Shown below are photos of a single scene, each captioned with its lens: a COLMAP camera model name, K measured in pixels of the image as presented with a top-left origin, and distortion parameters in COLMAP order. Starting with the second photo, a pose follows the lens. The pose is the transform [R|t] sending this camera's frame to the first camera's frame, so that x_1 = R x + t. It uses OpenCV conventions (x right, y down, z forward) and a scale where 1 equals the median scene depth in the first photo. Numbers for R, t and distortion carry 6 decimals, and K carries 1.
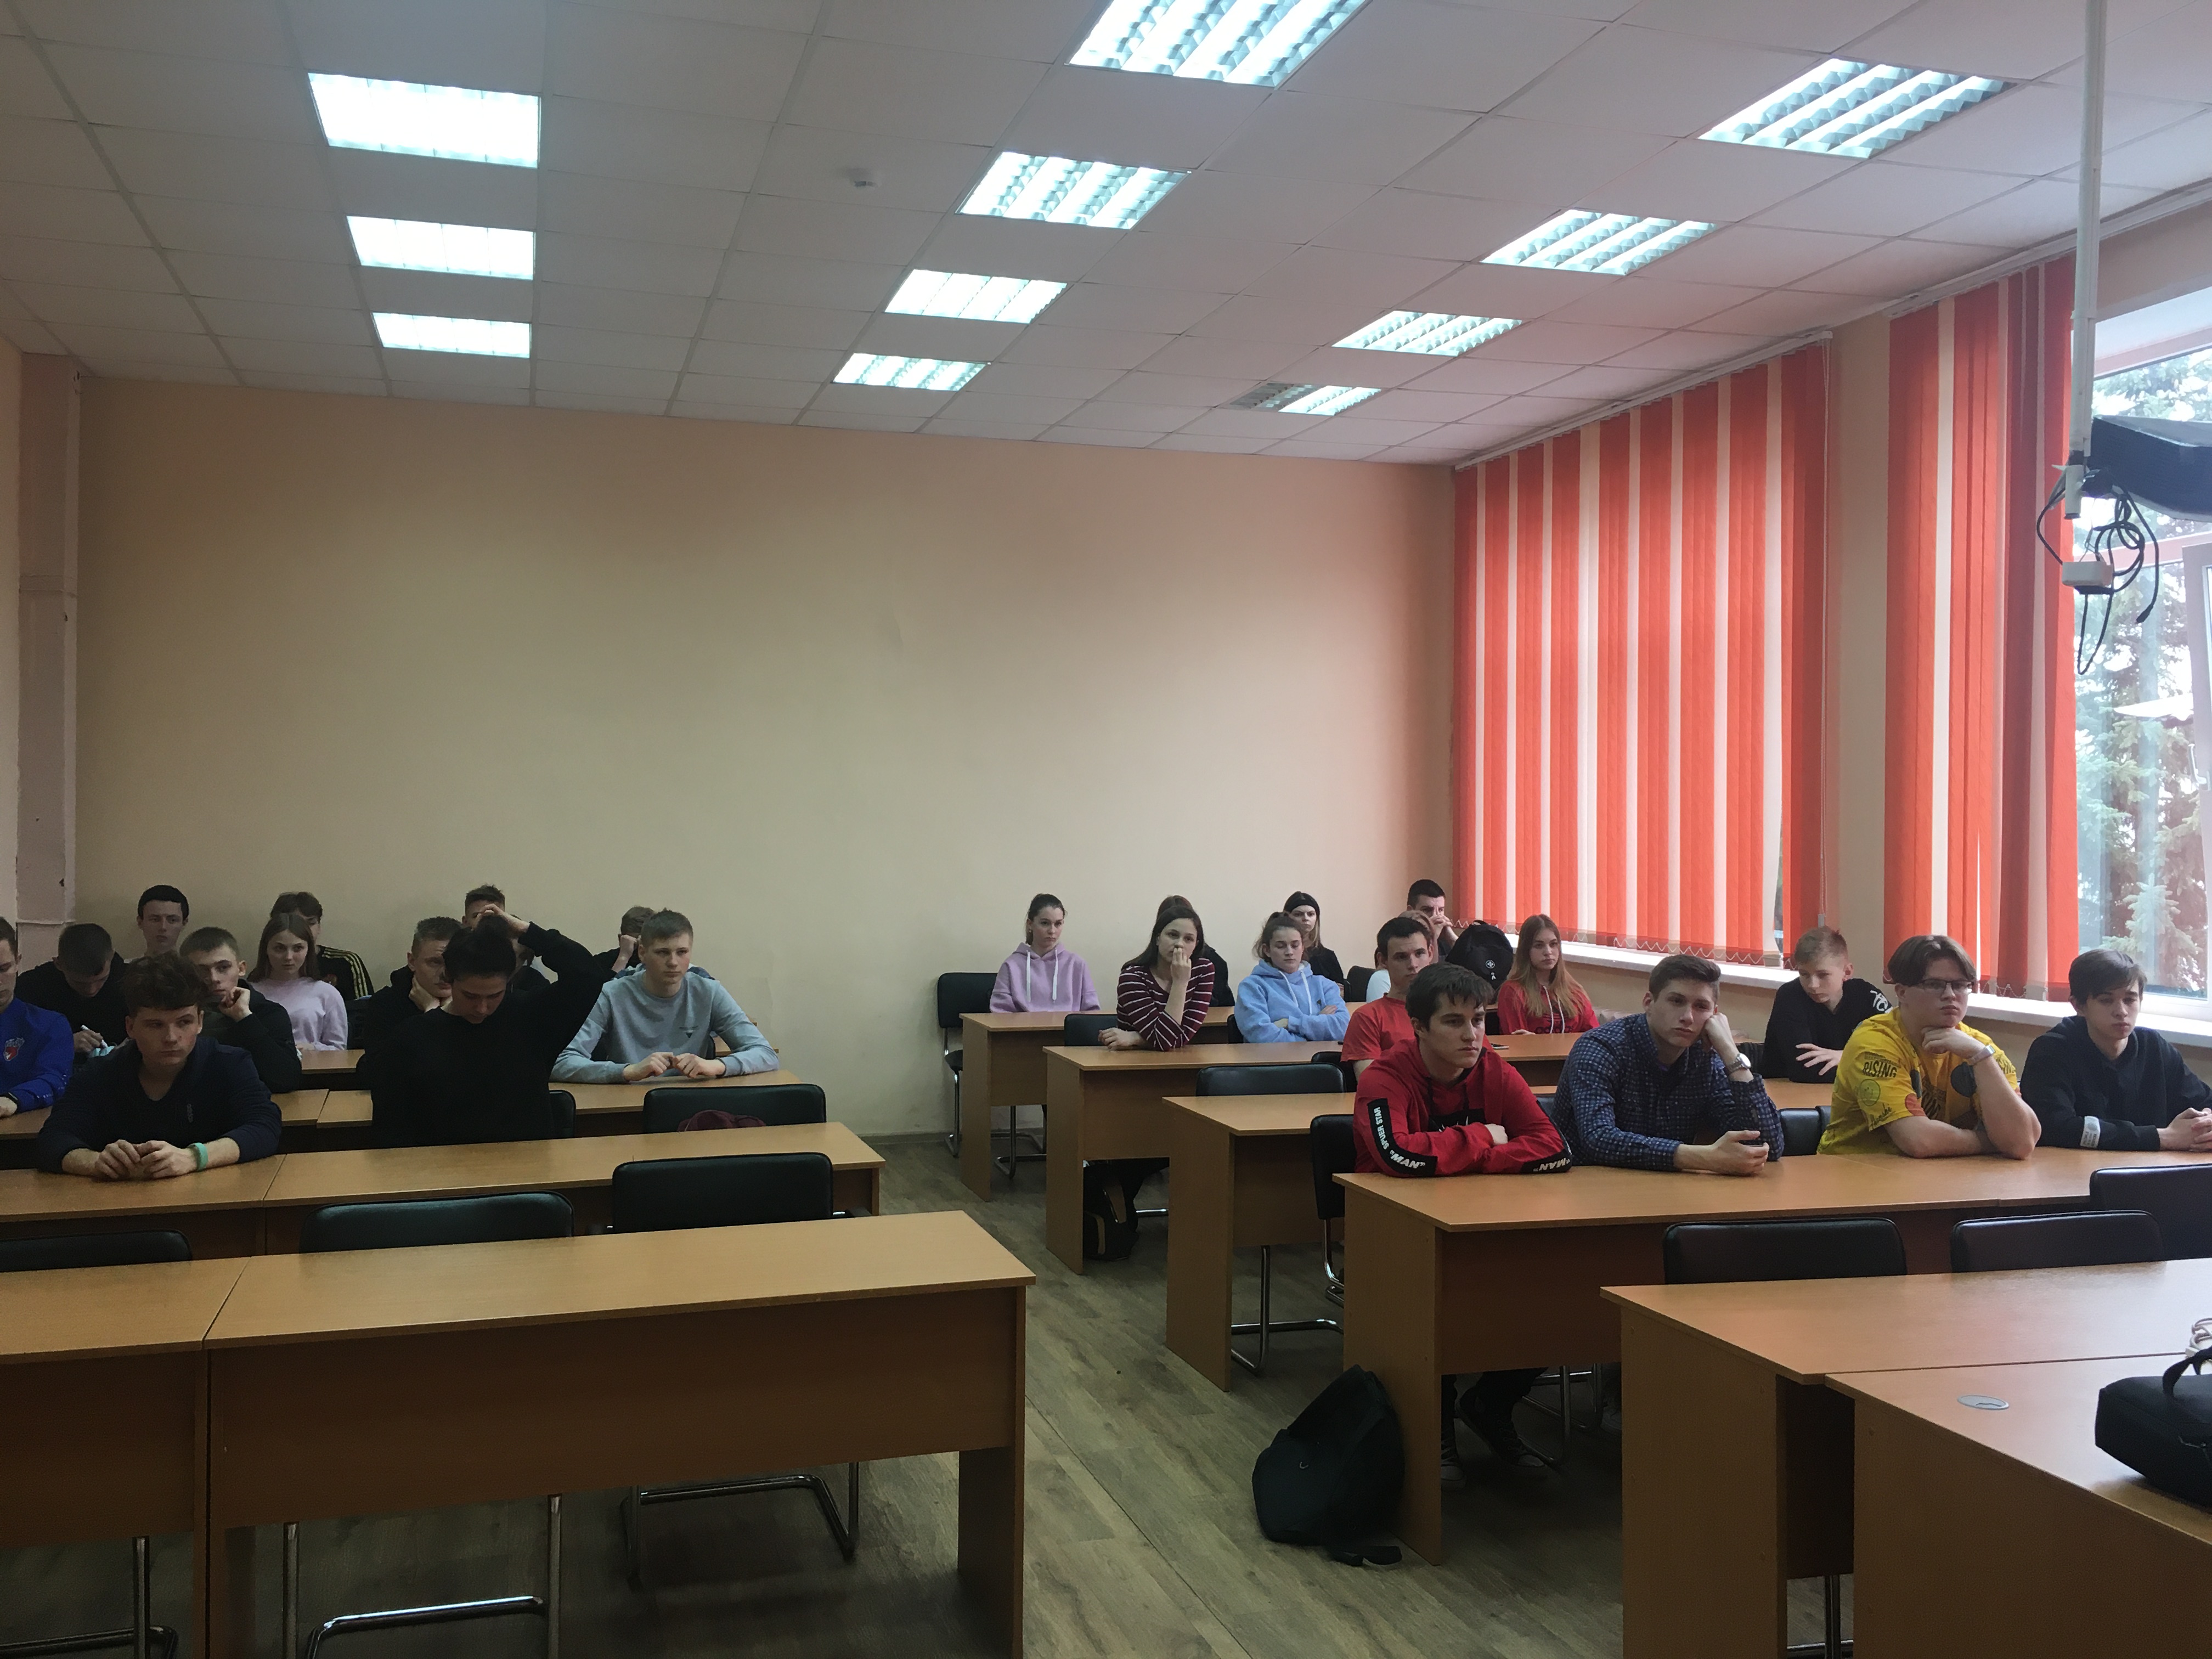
lens RADIAL K [[1886.1, 0, 1086.7], [0, 1886.1, 827.1], [0, 0, 1]] dist [0.054425, -0.061115]
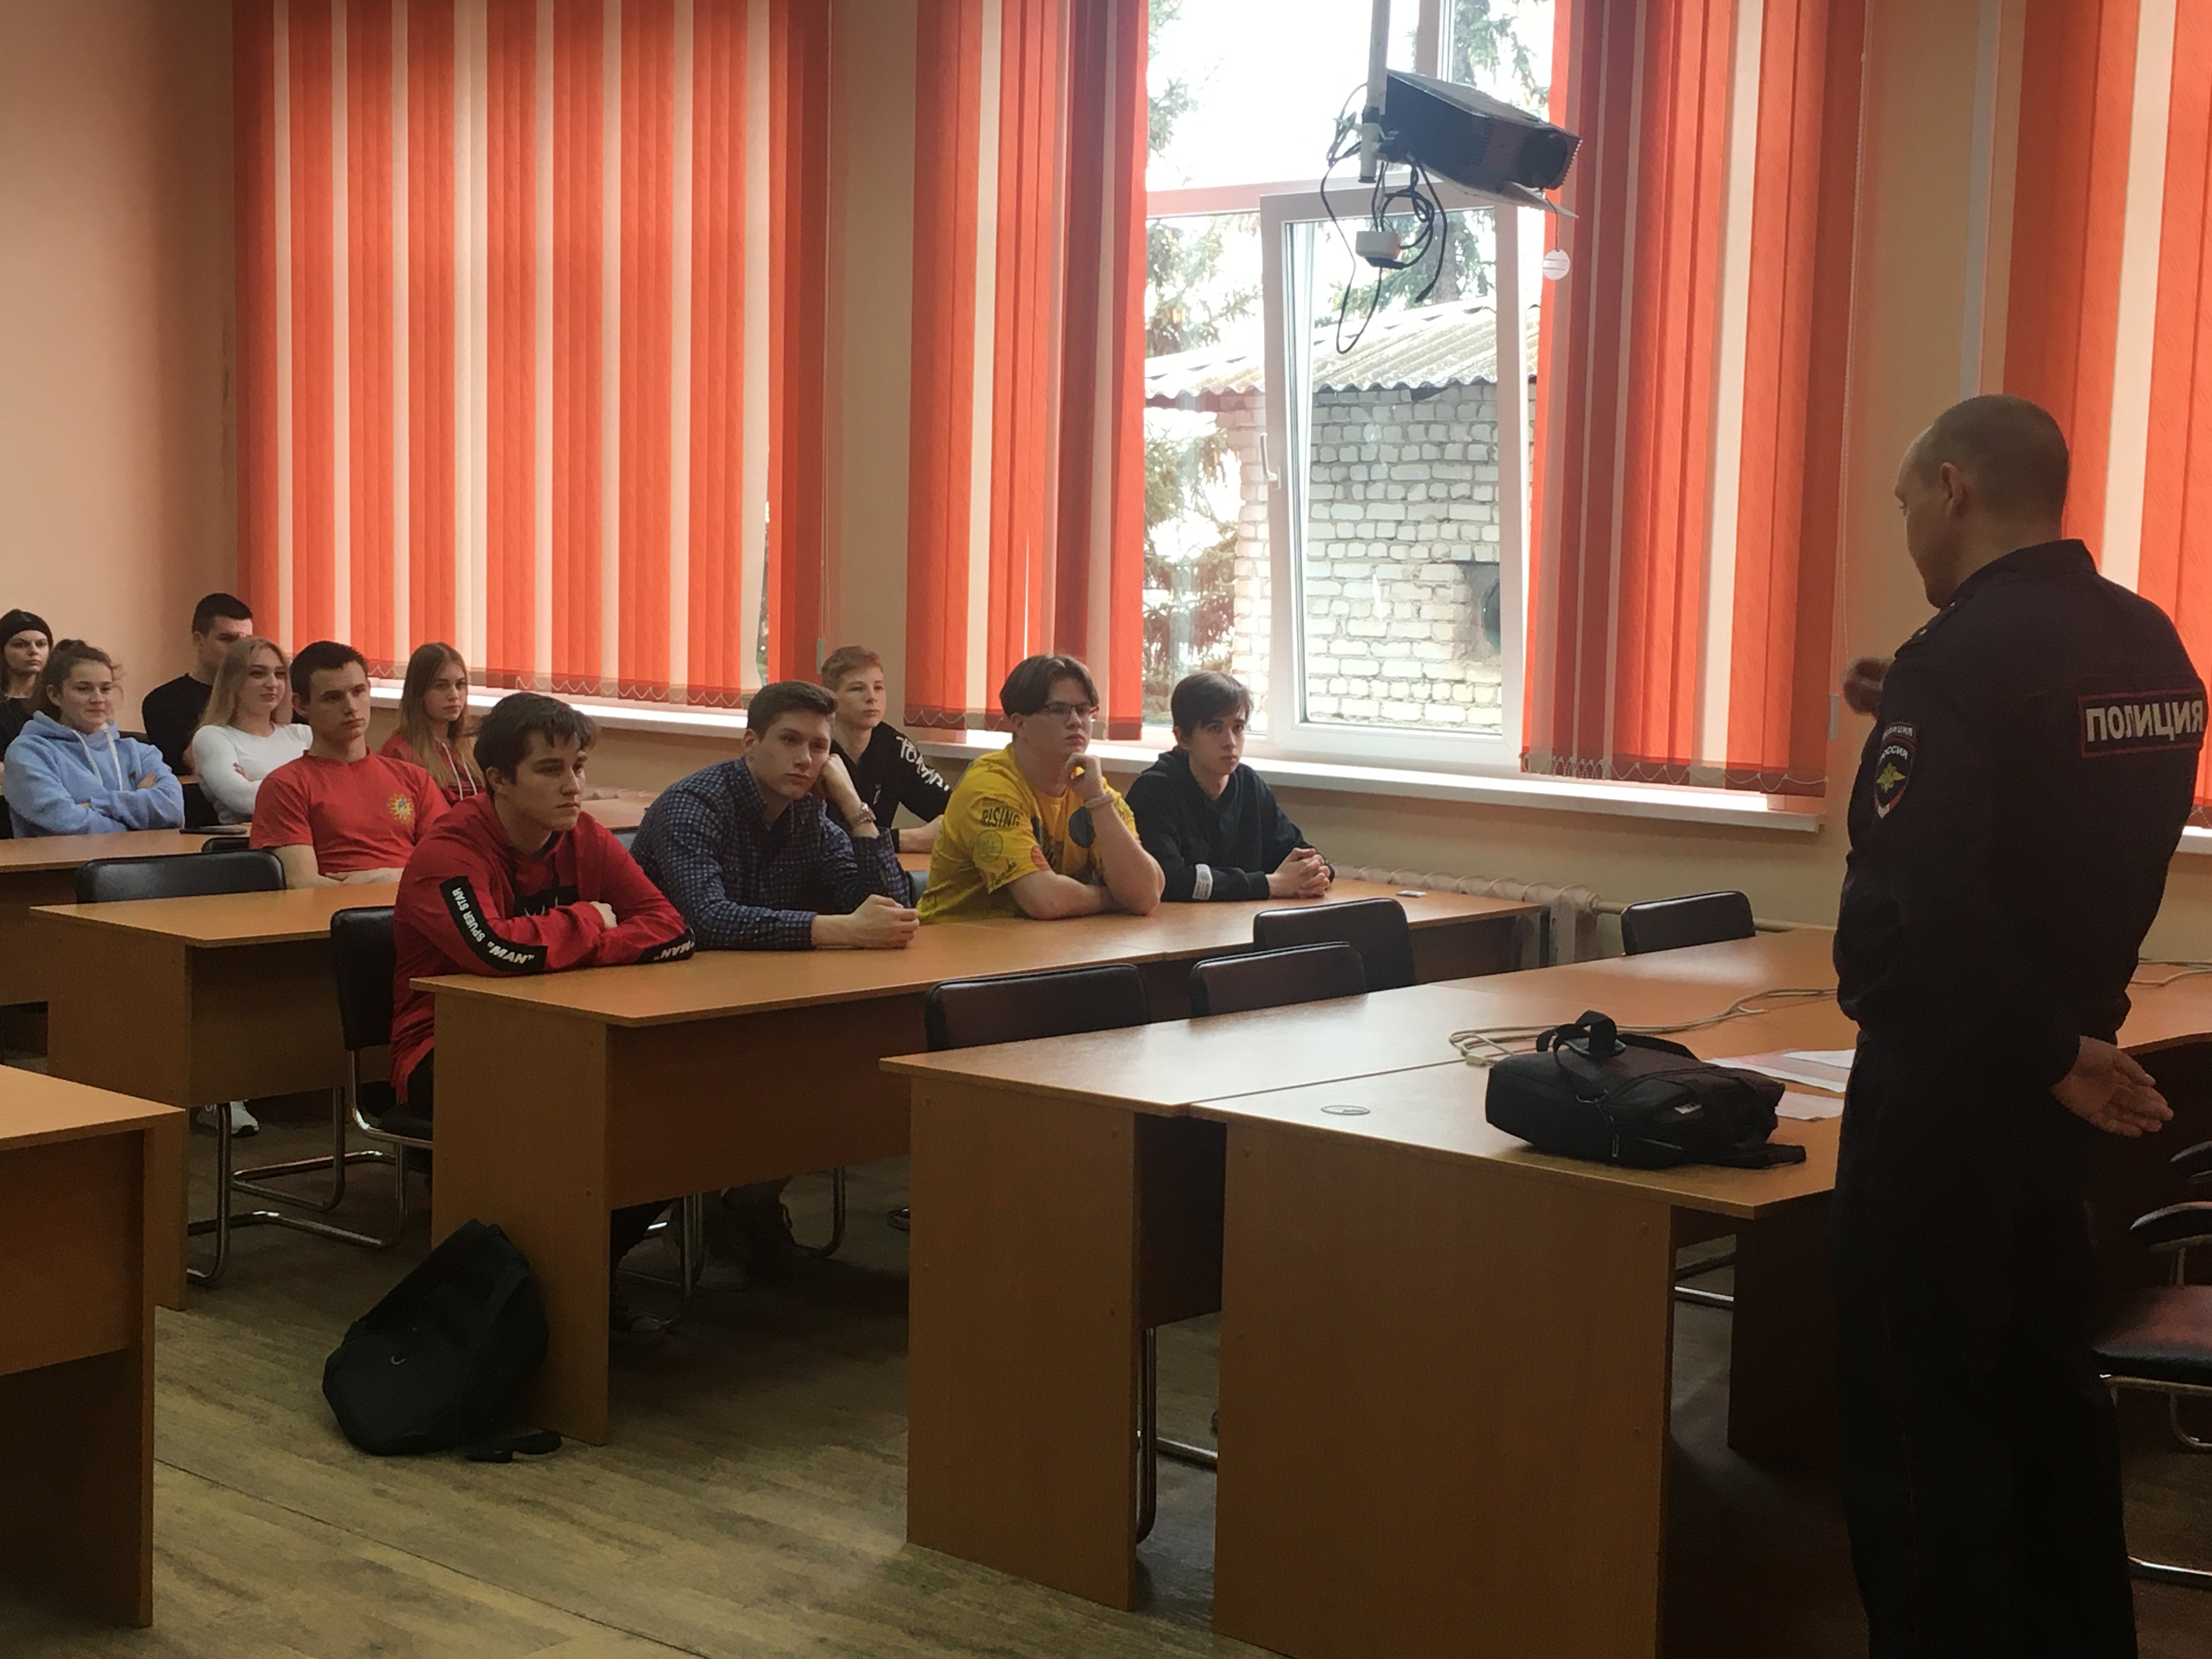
lens RADIAL K [[3006.8, 0, 1104.2], [0, 3006.8, 841.1], [0, 0, 1]] dist [-0.012090, 0.000000]
pose [[0.838542, -0.038344, 0.543486, -0.256386], [-0.017806, 0.995059, 0.097676, 0.010005], [-0.544546, -0.091583, 0.833716, -0.109579]]
